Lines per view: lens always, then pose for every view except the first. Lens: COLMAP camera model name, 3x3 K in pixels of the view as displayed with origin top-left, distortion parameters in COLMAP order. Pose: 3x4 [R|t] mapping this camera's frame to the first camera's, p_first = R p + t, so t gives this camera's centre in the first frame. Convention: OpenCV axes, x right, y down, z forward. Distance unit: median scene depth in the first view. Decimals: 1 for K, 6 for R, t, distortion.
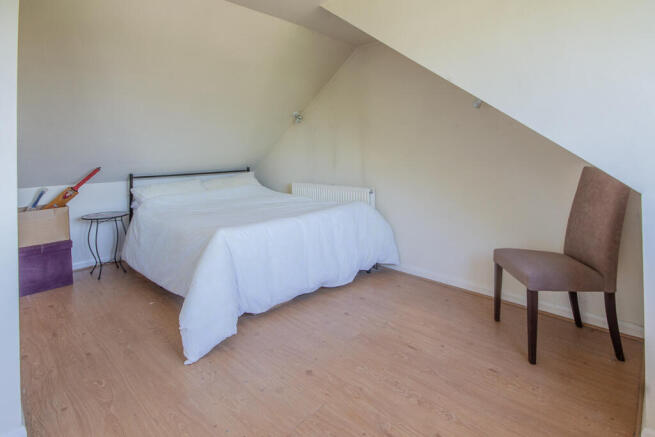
lens RADIAL K [[333.0, 0, 329.4], [0, 333.0, 210.4], [0, 0, 1]] dist [0.000339, -0.000220]
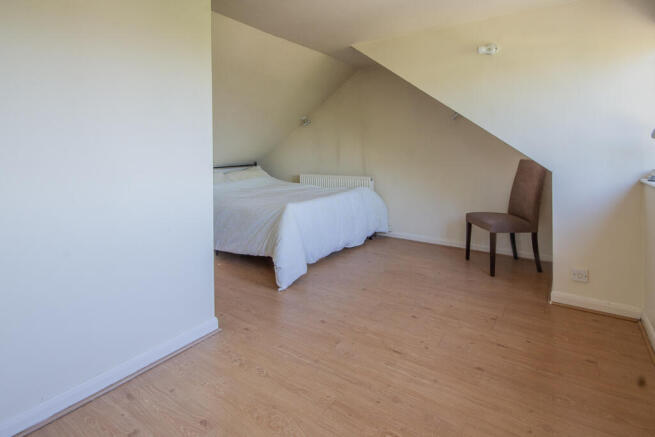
lens RADIAL K [[309.1, 0, 327.5], [0, 309.1, 218.5], [0, 0, 1]] dist [-0.000768, -0.000035]
pose [[0.992318, -0.027201, 0.120689, -0.275634], [0.021060, 0.998432, 0.051869, 0.045683], [-0.121911, -0.048928, 0.991334, -0.300192]]
